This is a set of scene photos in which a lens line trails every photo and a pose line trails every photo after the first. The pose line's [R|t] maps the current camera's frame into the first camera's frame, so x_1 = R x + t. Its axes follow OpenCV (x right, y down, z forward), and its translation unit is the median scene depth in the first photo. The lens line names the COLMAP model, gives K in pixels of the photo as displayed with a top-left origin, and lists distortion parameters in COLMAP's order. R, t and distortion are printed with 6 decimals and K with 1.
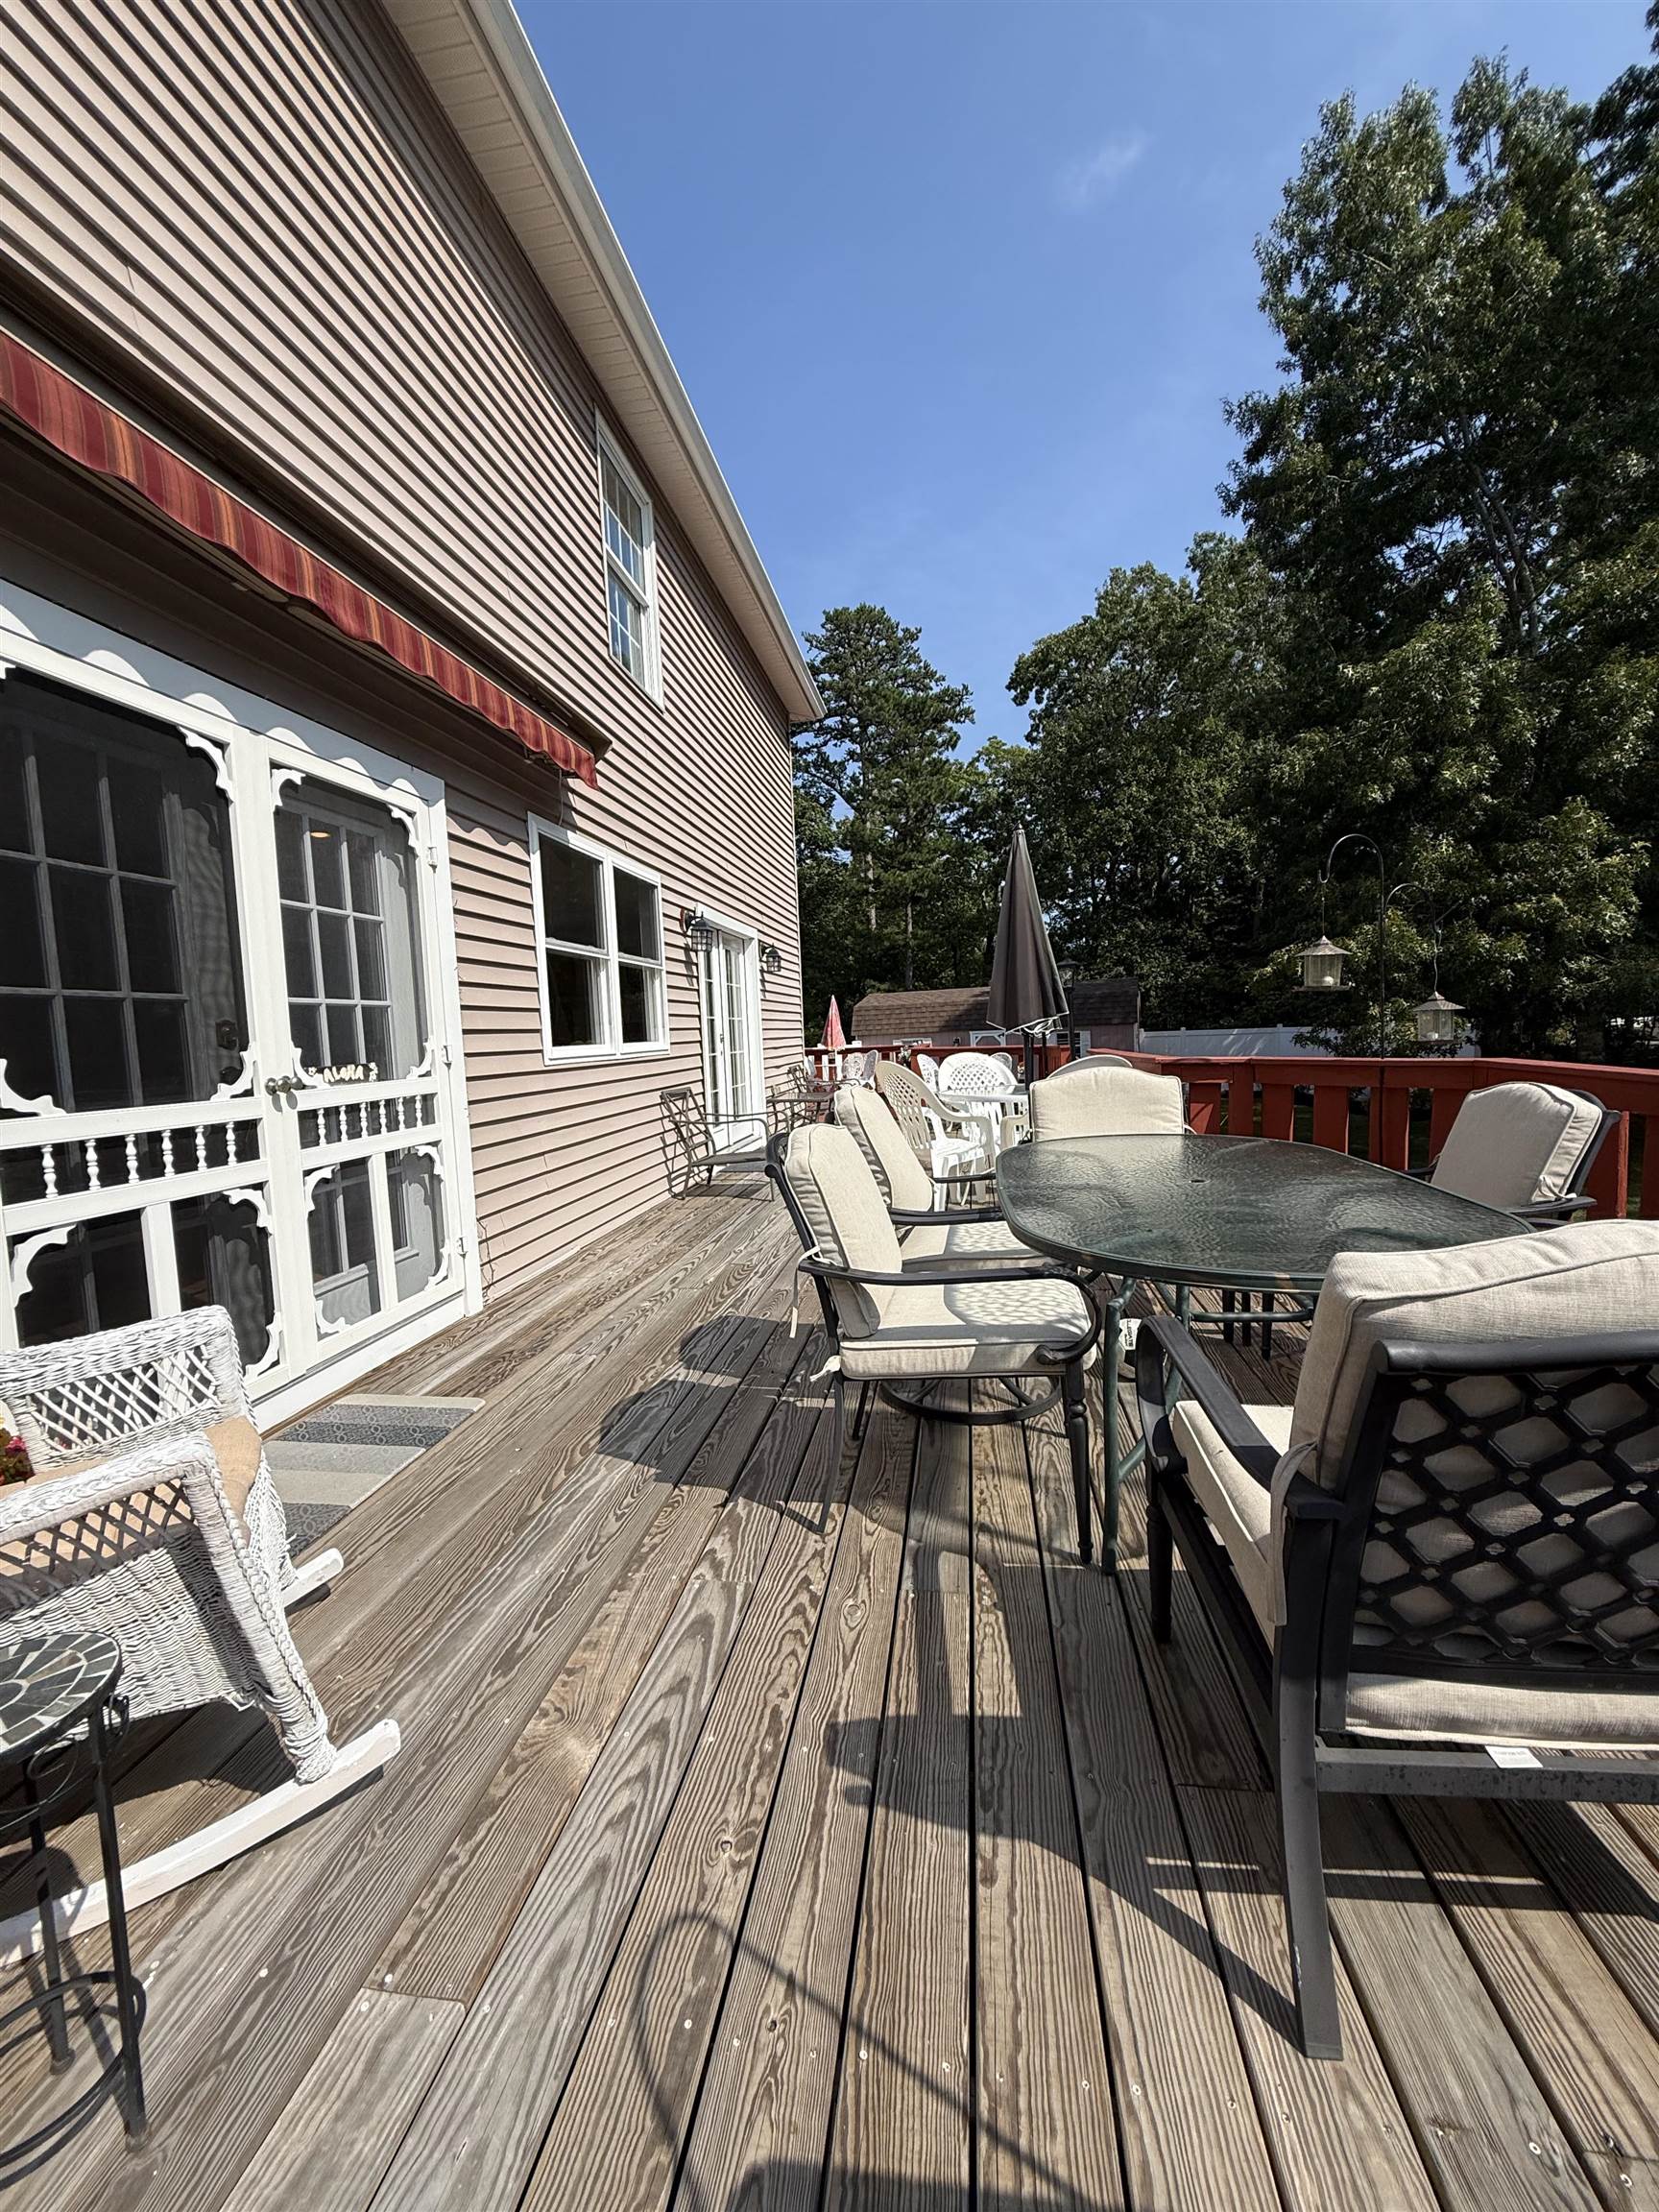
lens RADIAL K [[877.6, 0, 822.1], [0, 877.6, 1107.5], [0, 0, 1]] dist [-0.001923, 0.000743]
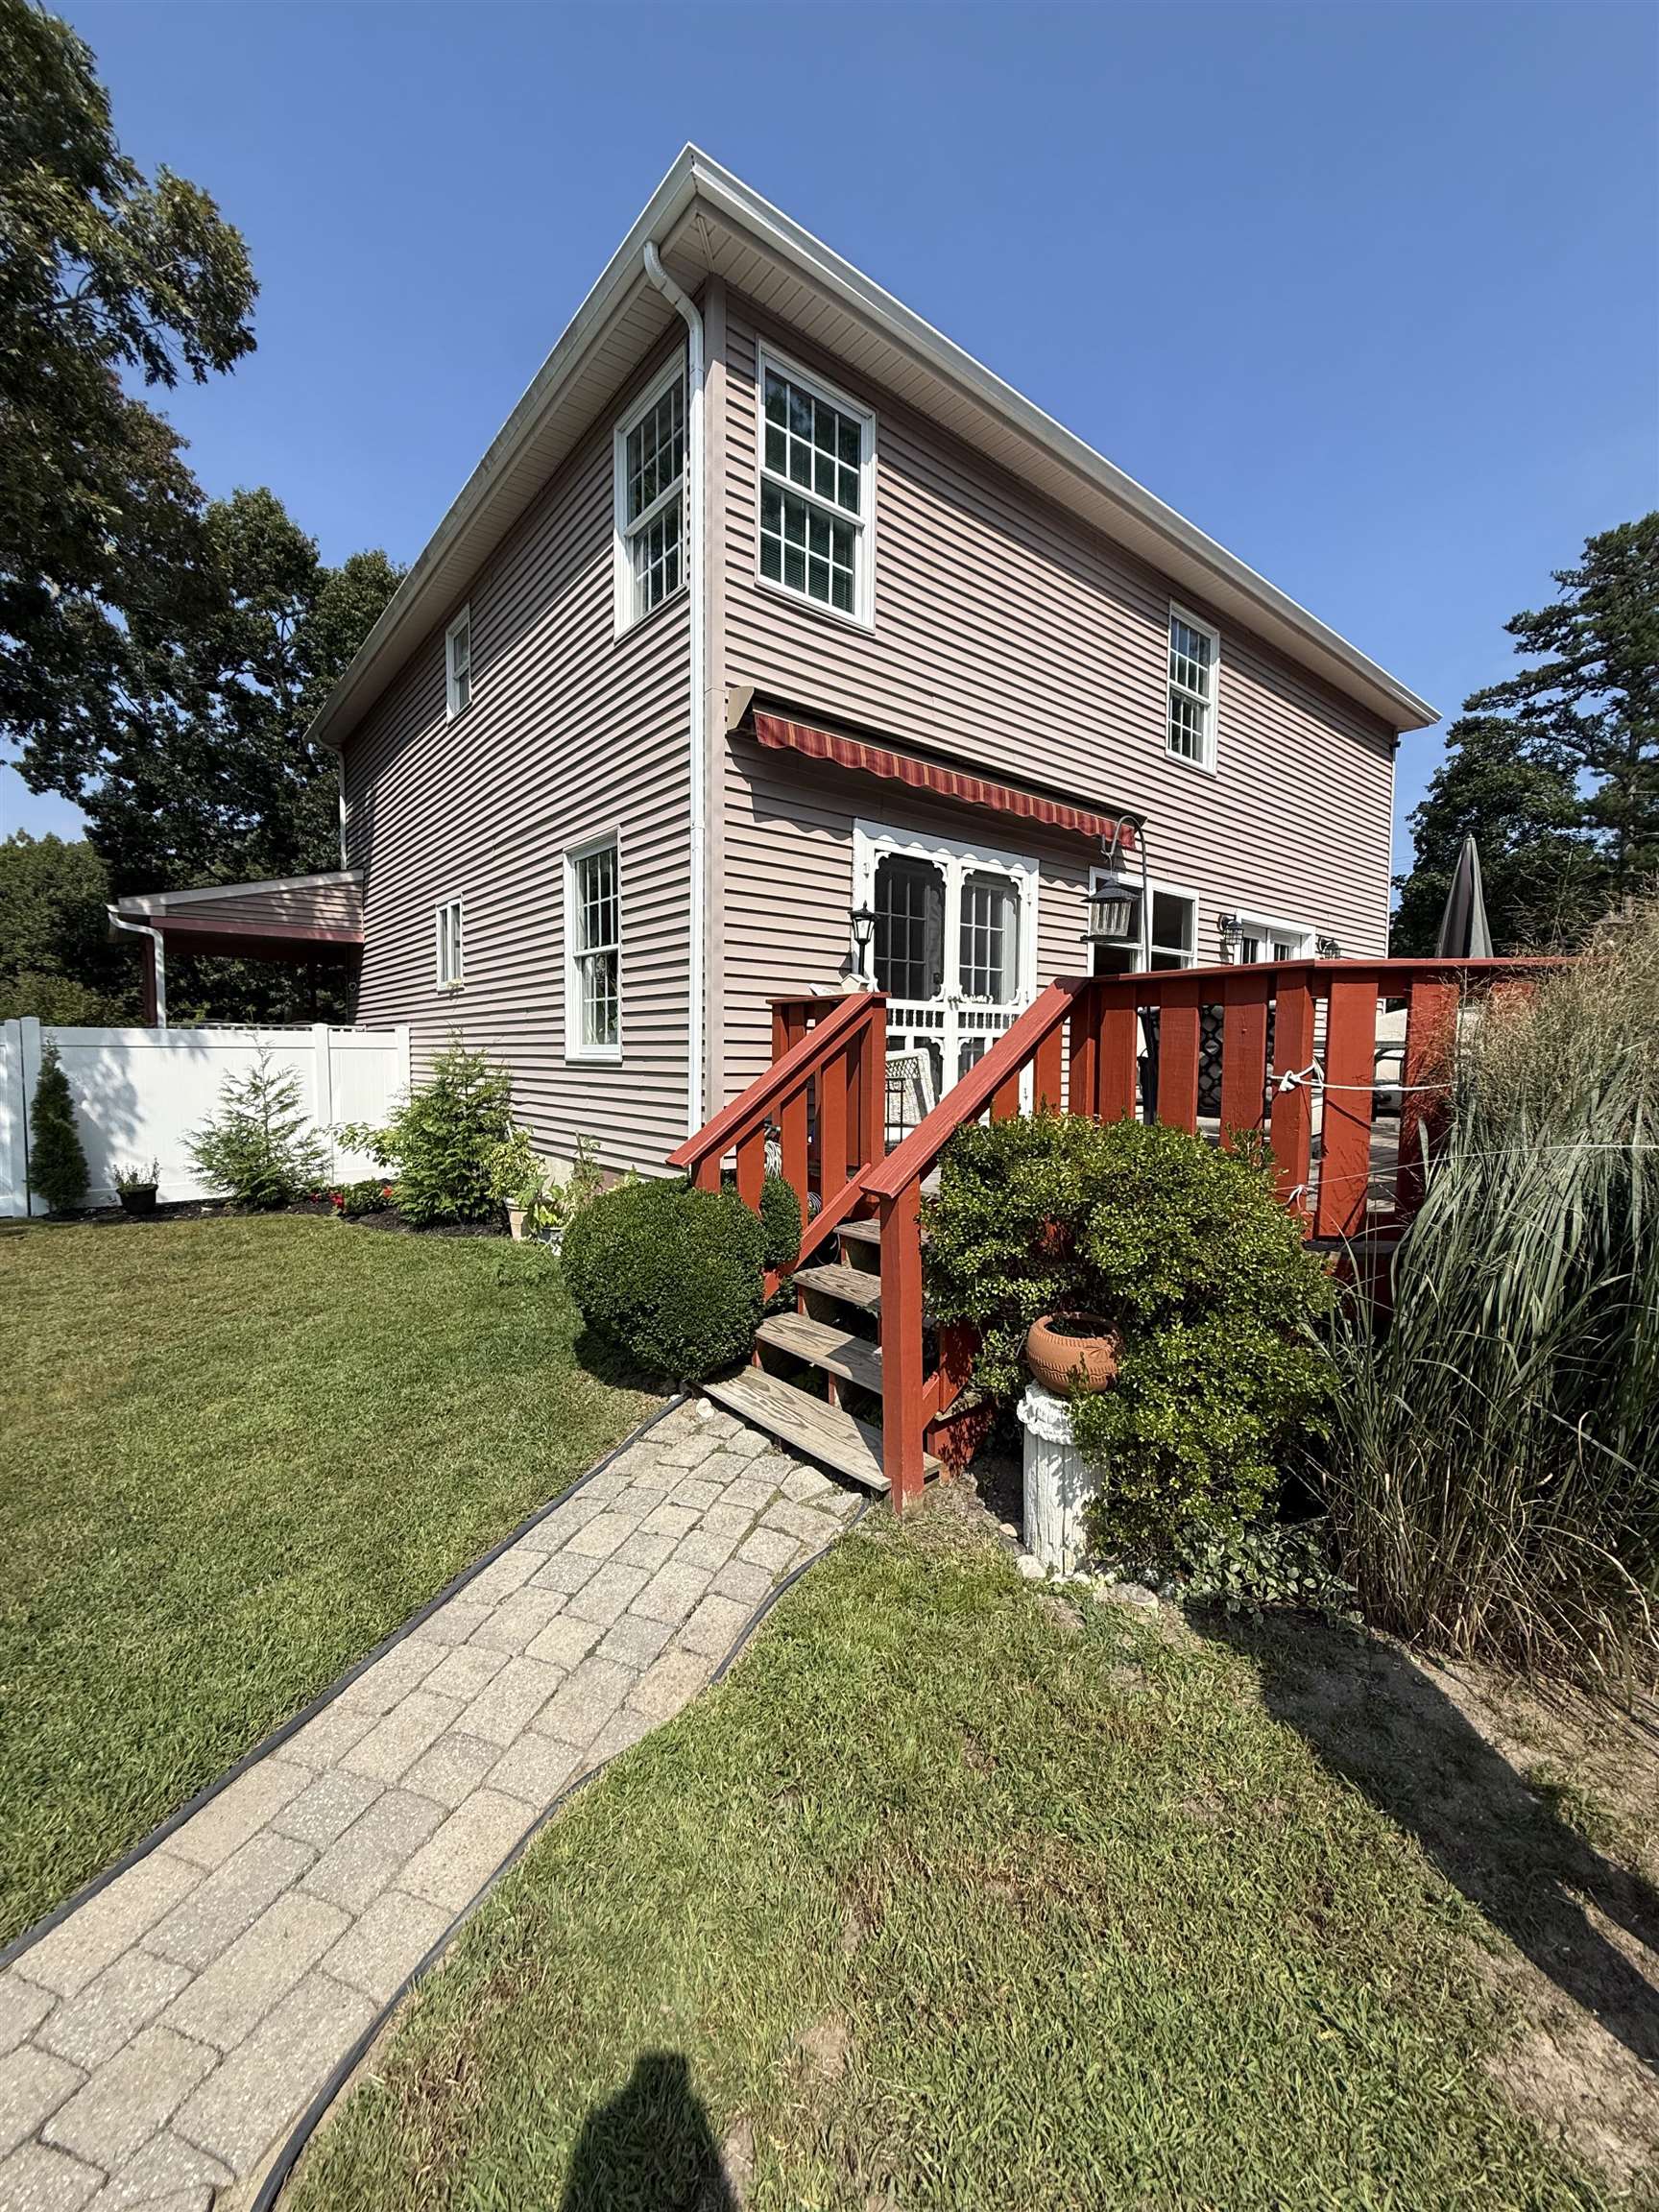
lens RADIAL K [[877.6, 0, 826.0], [0, 877.6, 1107.3], [0, 0, 1]] dist [-0.001923, 0.000743]
pose [[0.751401, 0.083781, -0.654505, 0.629097], [-0.092300, 0.995500, 0.021465, 0.215780], [0.653358, 0.044282, 0.755753, -0.904204]]
